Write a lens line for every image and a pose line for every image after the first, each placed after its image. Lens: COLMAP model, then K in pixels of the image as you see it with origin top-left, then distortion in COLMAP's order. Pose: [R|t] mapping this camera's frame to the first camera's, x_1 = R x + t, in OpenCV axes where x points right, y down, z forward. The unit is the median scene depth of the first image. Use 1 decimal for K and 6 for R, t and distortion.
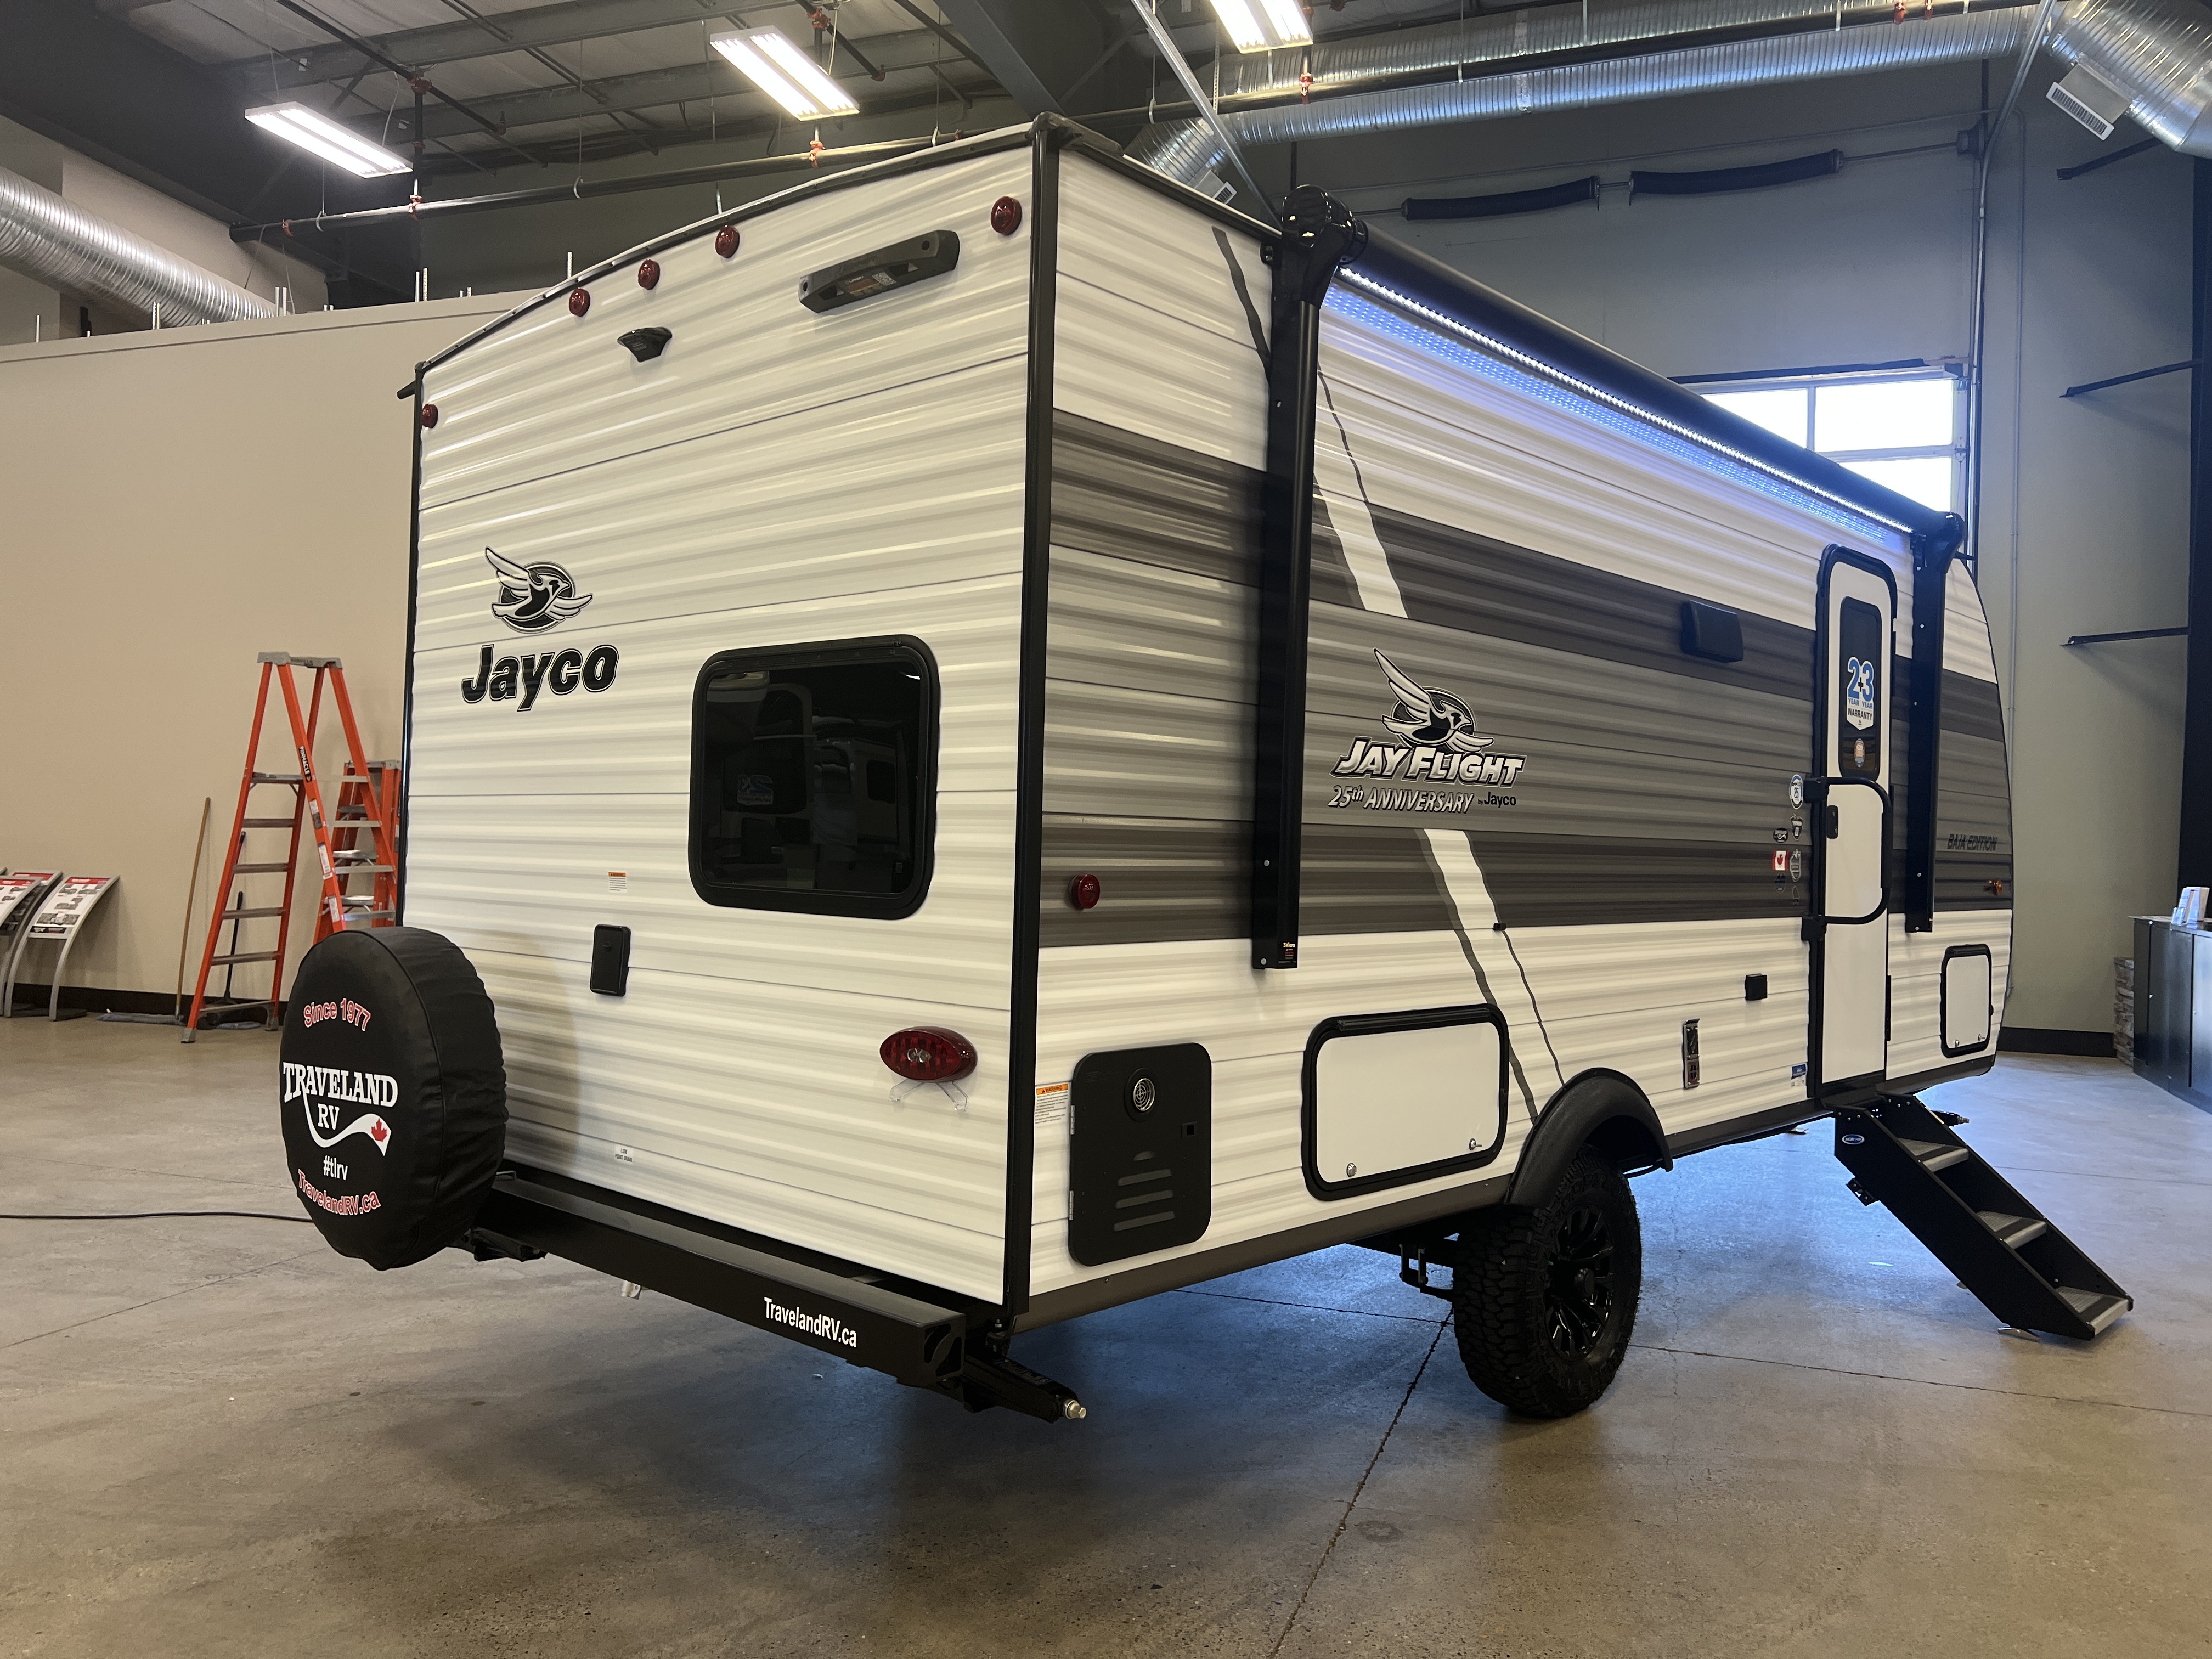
lens RADIAL K [[1685.6, 0, 1113.5], [0, 1685.6, 816.7], [0, 0, 1]] dist [0.000294, -0.006830]
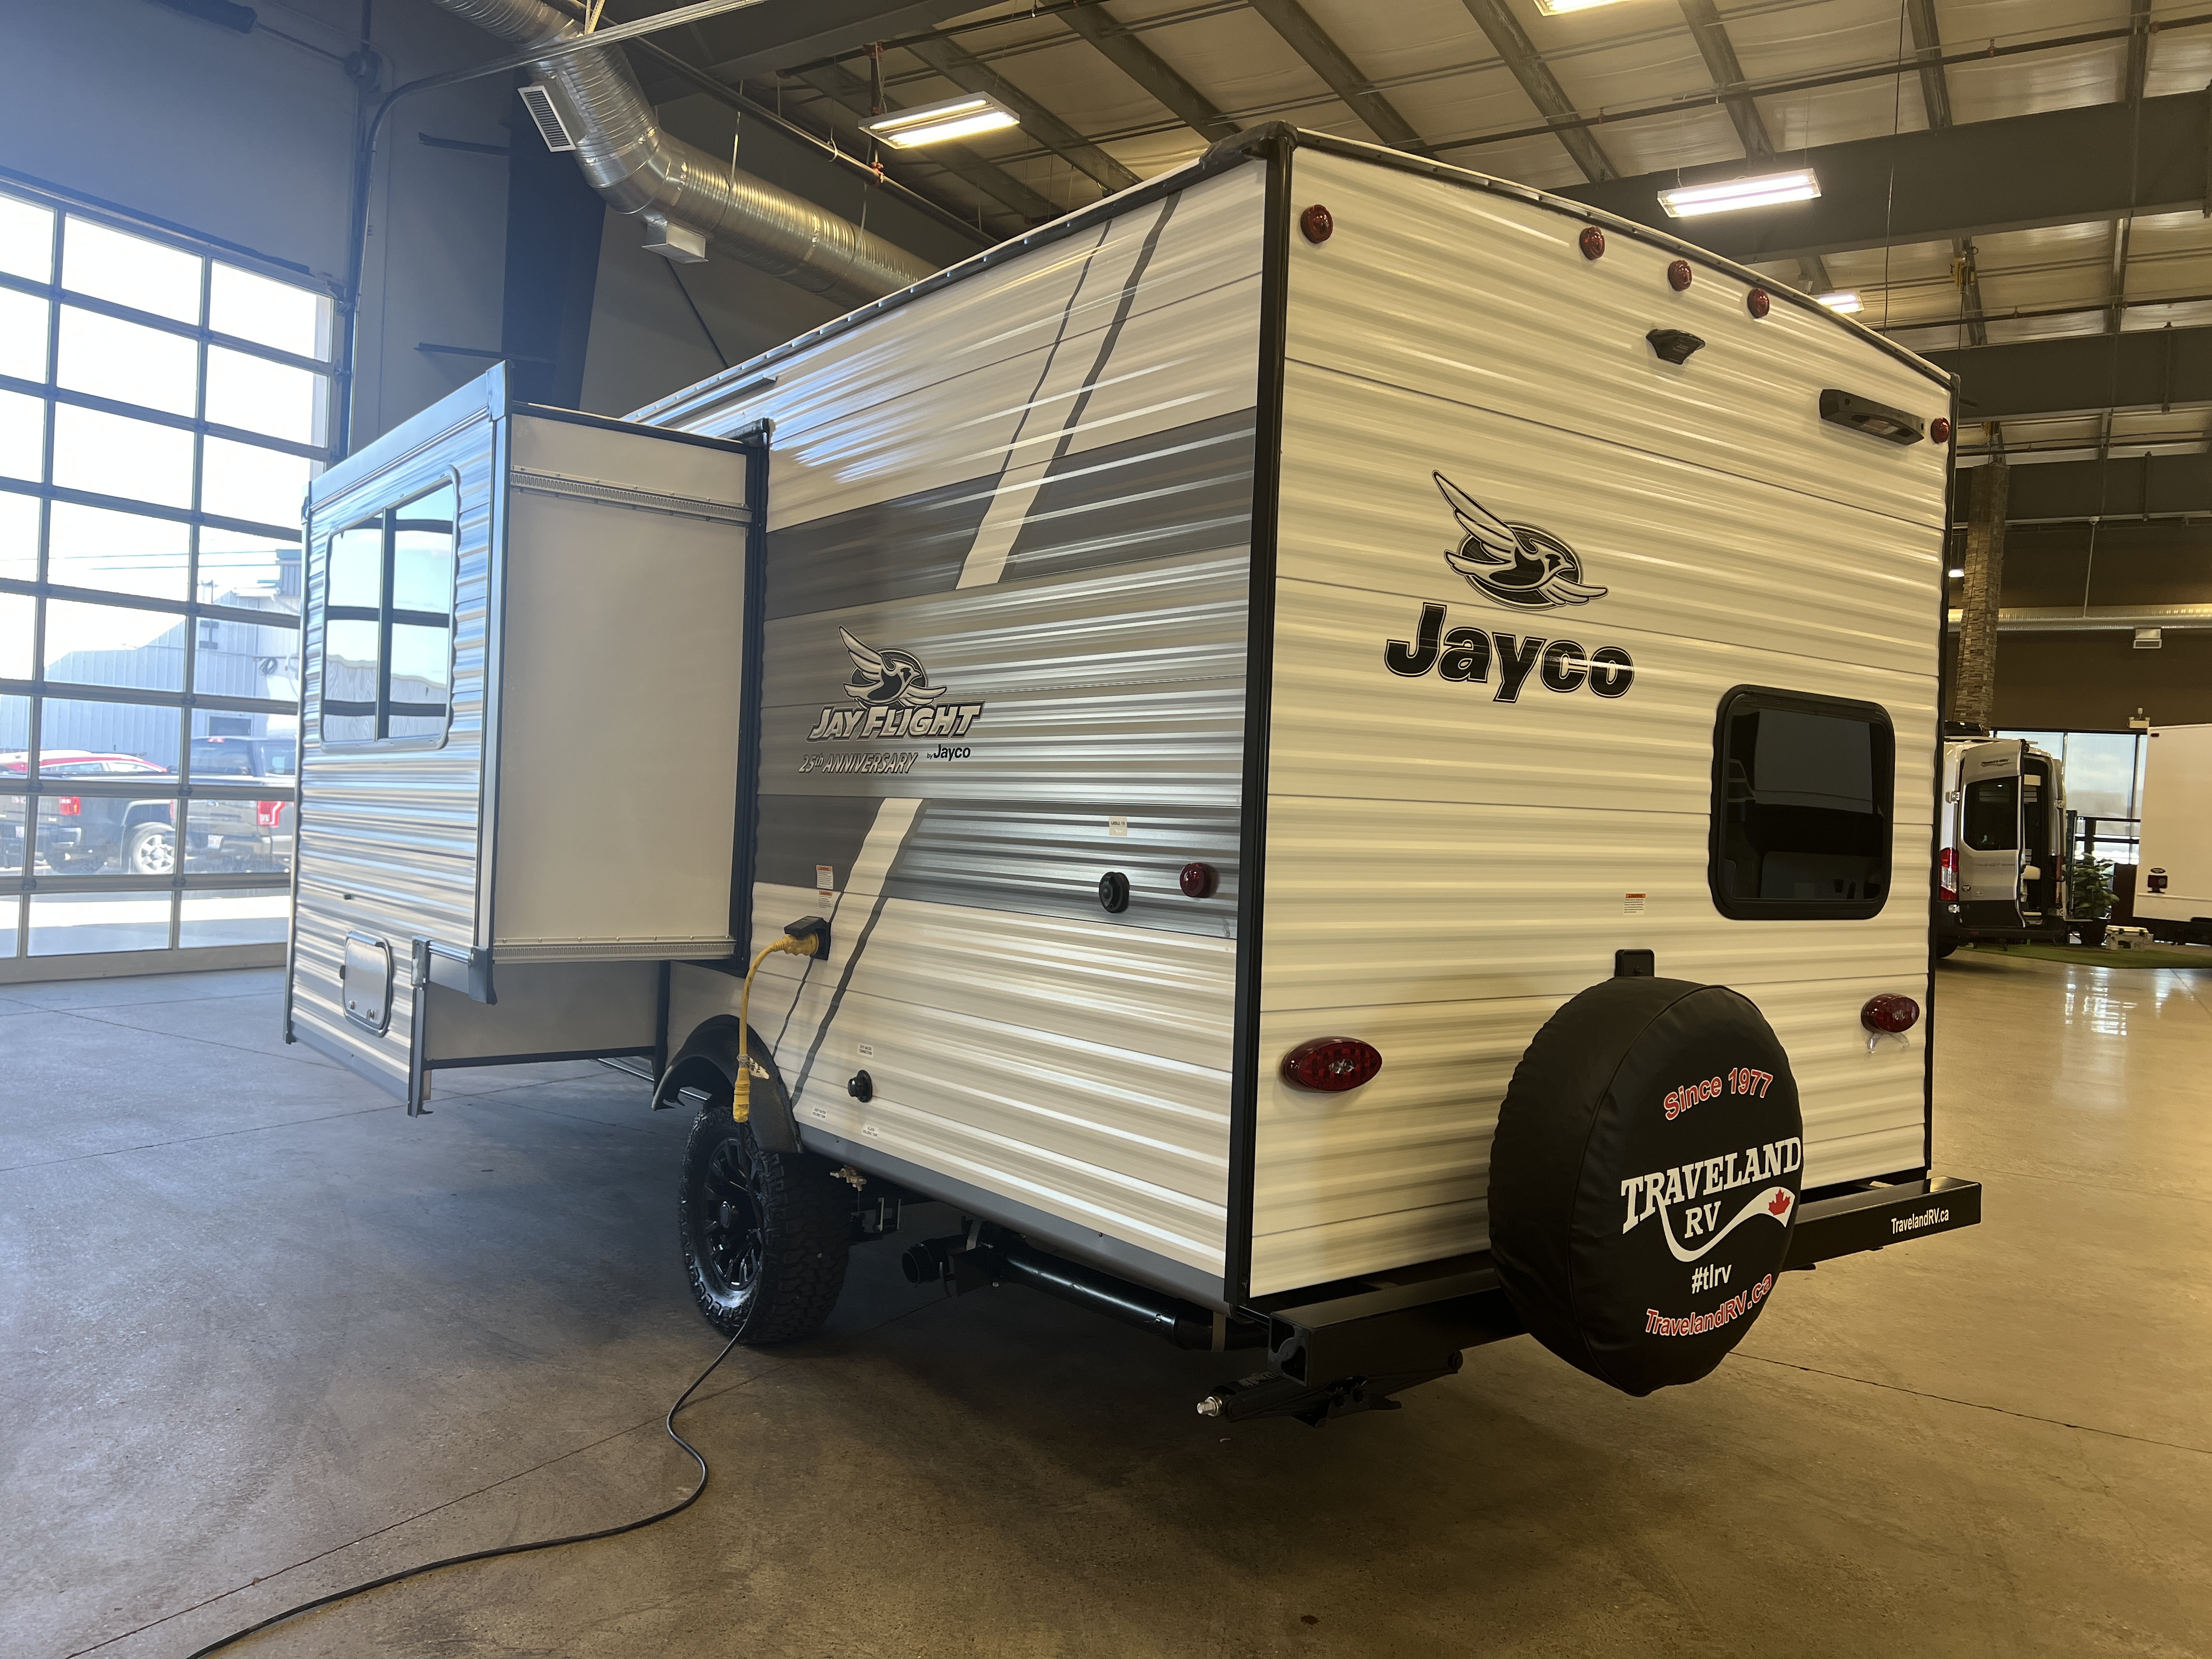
lens RADIAL K [[1685.6, 0, 1110.1], [0, 1685.6, 825.4], [0, 0, 1]] dist [0.000294, -0.006830]
pose [[0.178338, -0.025207, 0.983646, -1.221359], [-0.049228, 0.998191, 0.034505, -0.022782], [-0.982737, -0.054576, 0.176774, 1.071942]]
